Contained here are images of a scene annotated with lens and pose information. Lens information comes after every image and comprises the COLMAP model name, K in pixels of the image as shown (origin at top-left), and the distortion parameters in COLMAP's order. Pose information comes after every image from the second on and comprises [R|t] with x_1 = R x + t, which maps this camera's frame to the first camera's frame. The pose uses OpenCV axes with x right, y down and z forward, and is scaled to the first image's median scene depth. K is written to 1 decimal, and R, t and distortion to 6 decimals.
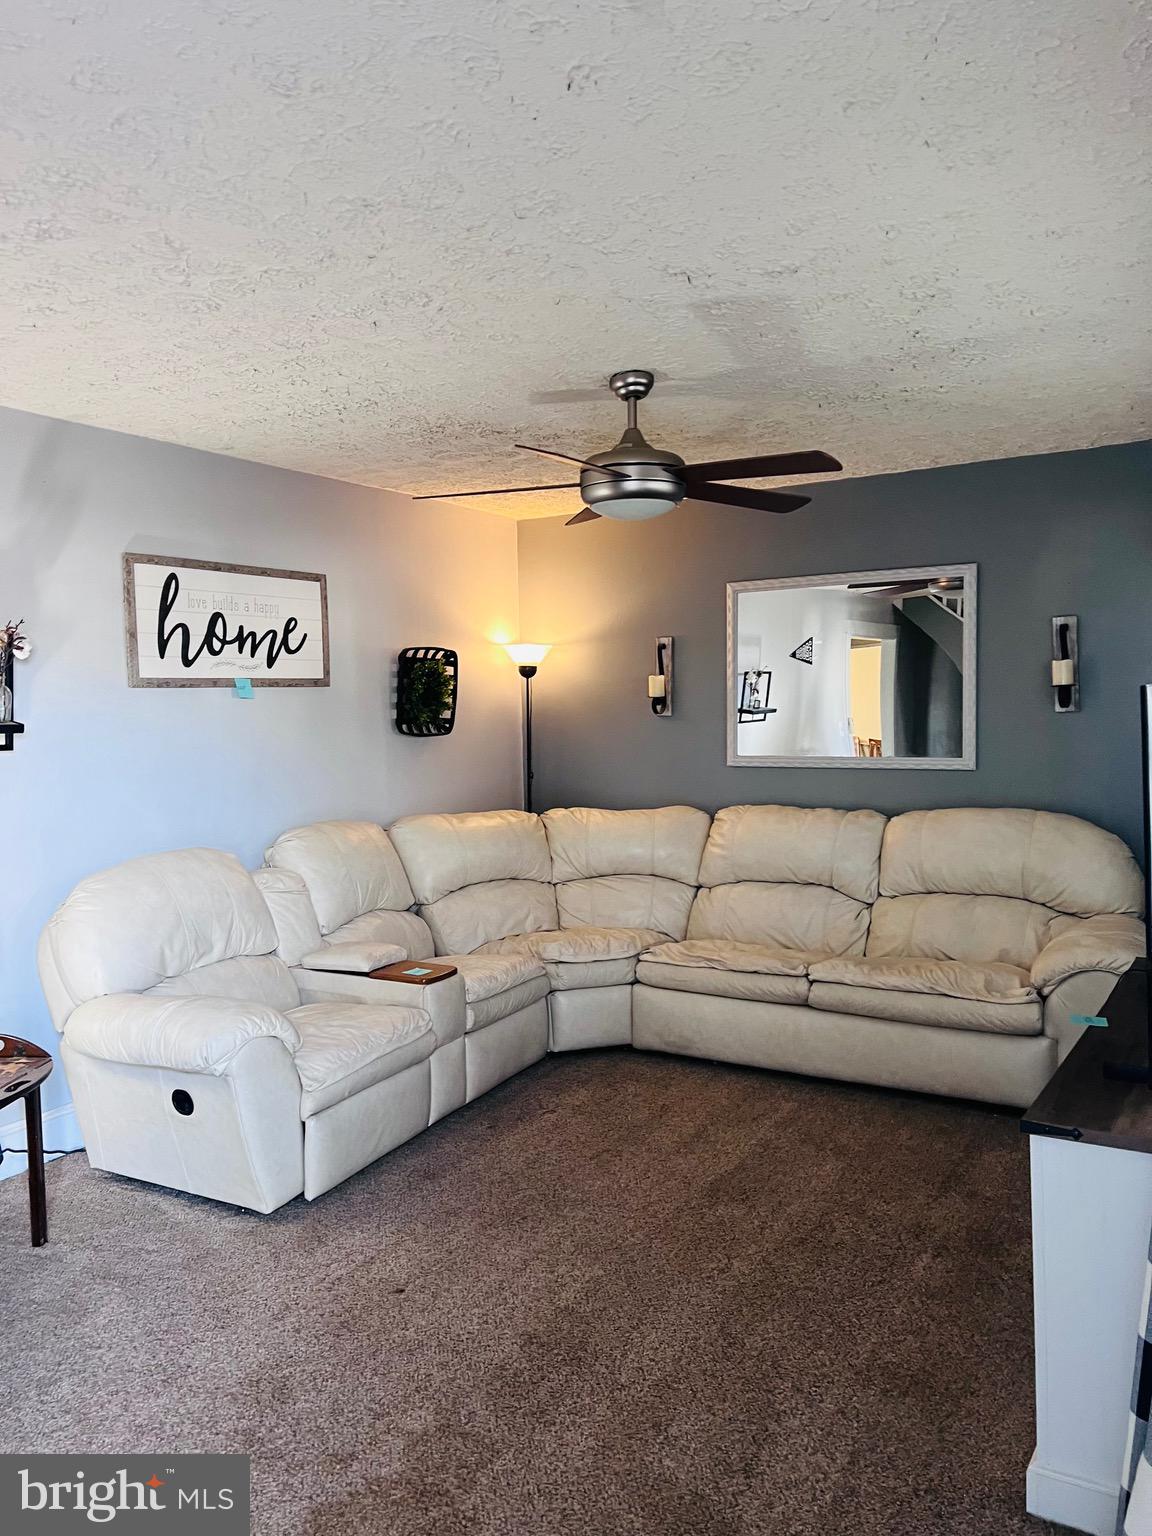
lens RADIAL K [[1150.3, 0, 582.2], [0, 1150.3, 764.1], [0, 0, 1]] dist [0.054817, -0.061559]
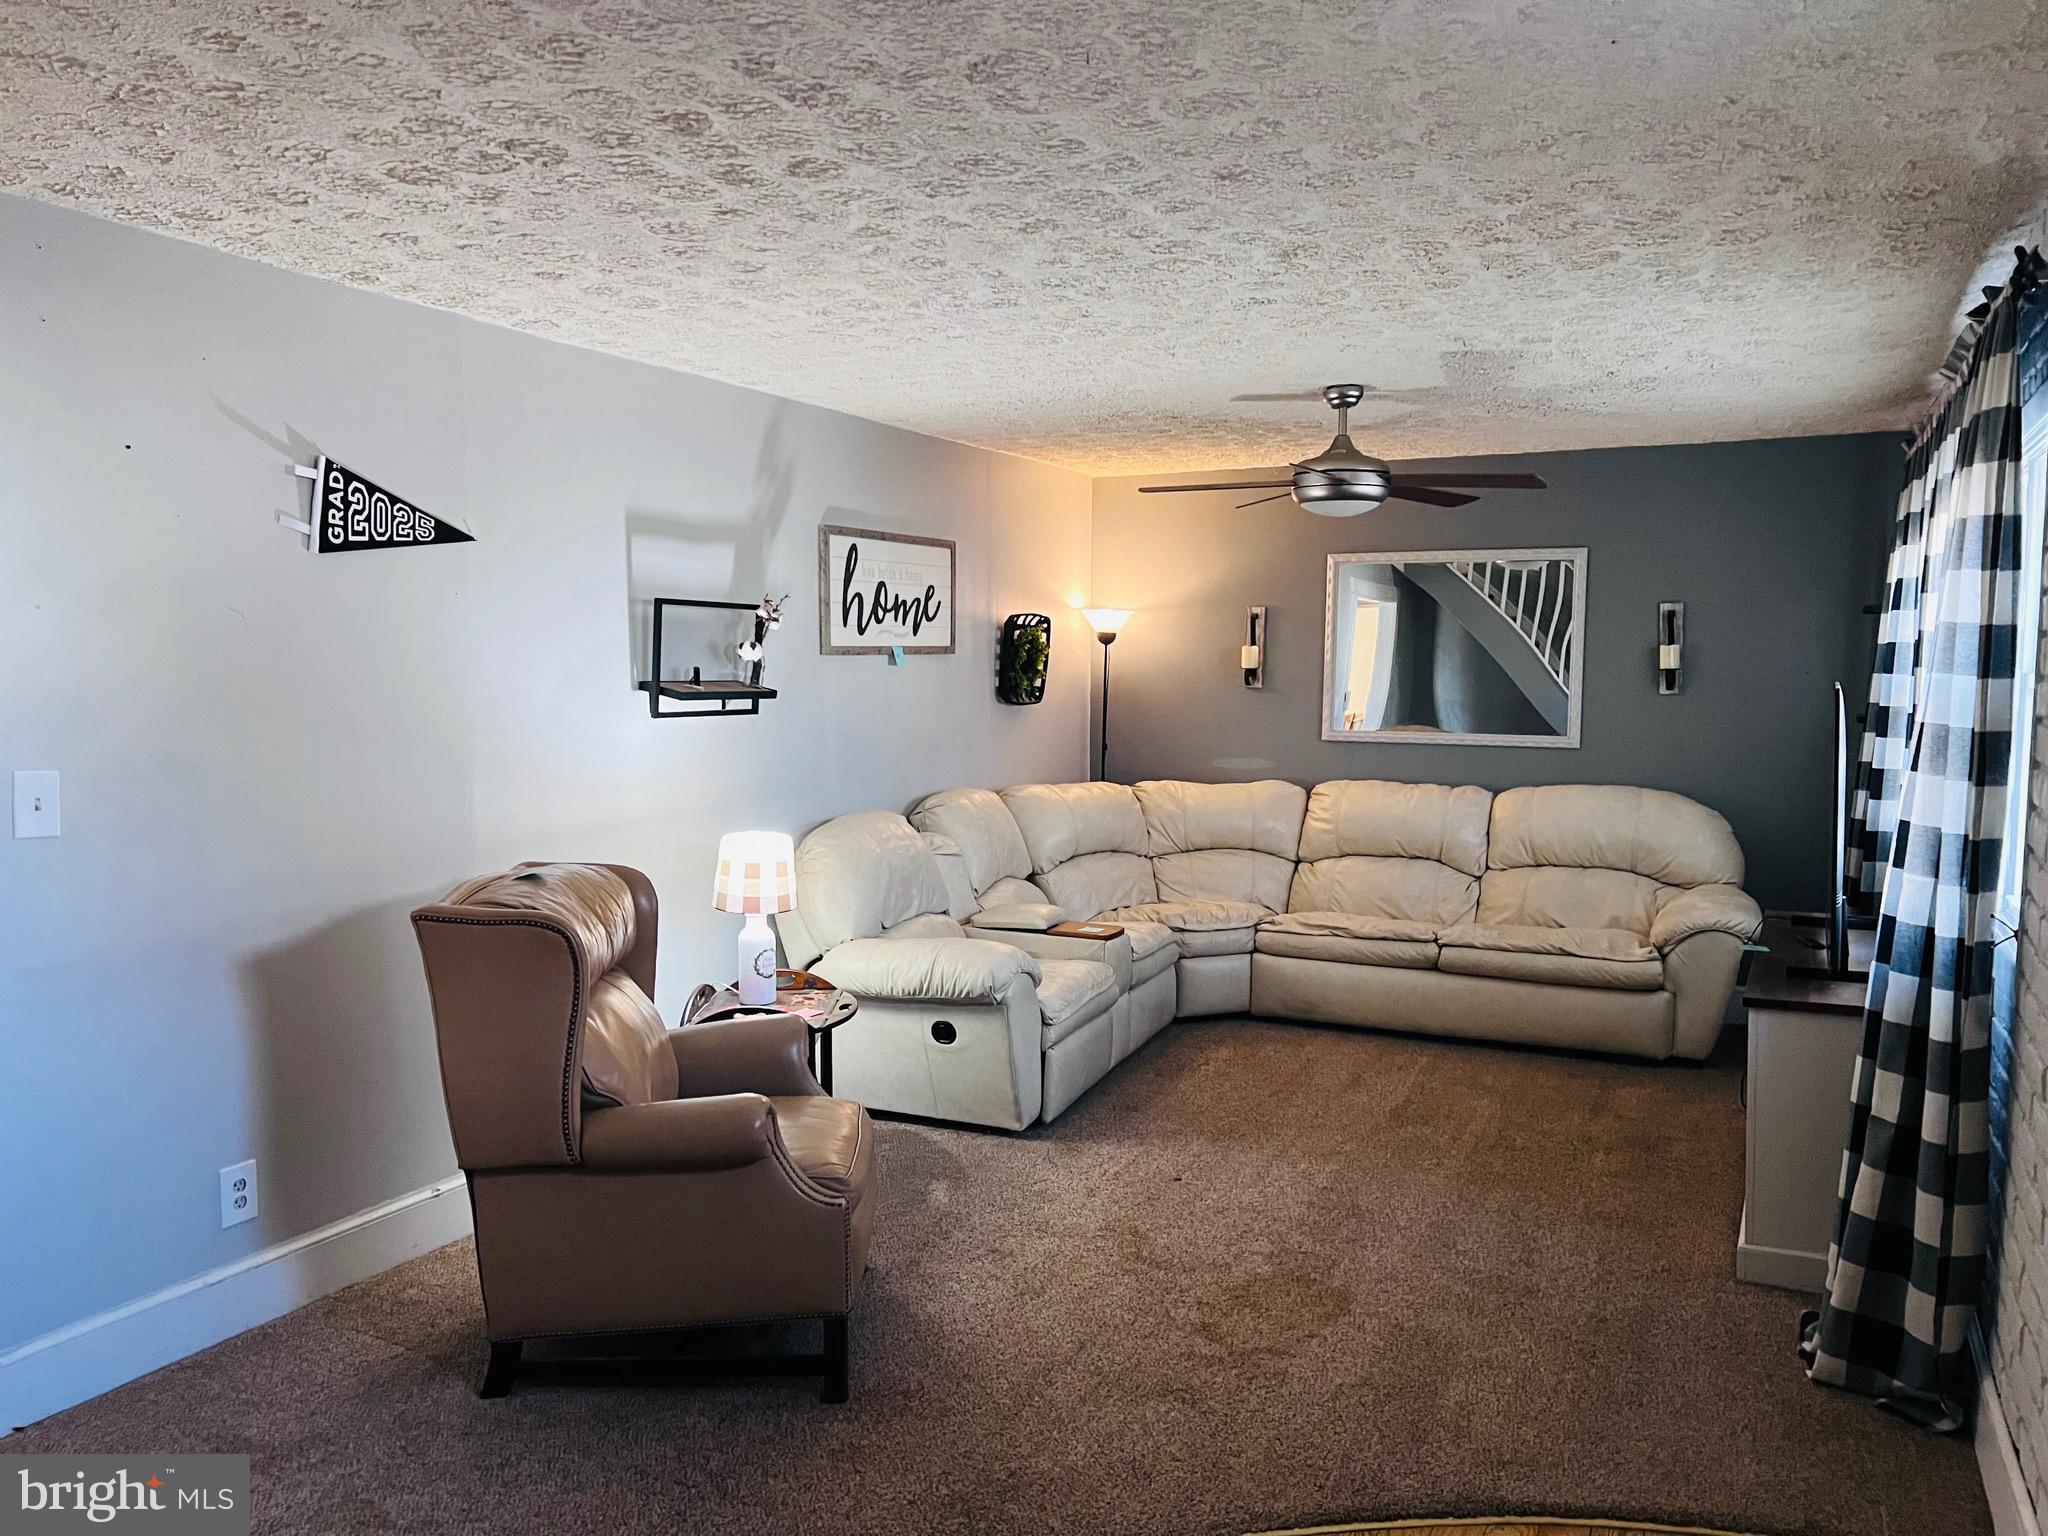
lens RADIAL K [[1533.7, 0, 1013.0], [0, 1533.7, 777.6], [0, 0, 1]] dist [0.054817, -0.061559]
pose [[0.995904, 0.015092, 0.089153, -0.303256], [-0.017564, 0.999481, 0.027006, 0.003289], [-0.088699, -0.028462, 0.995652, -0.346488]]
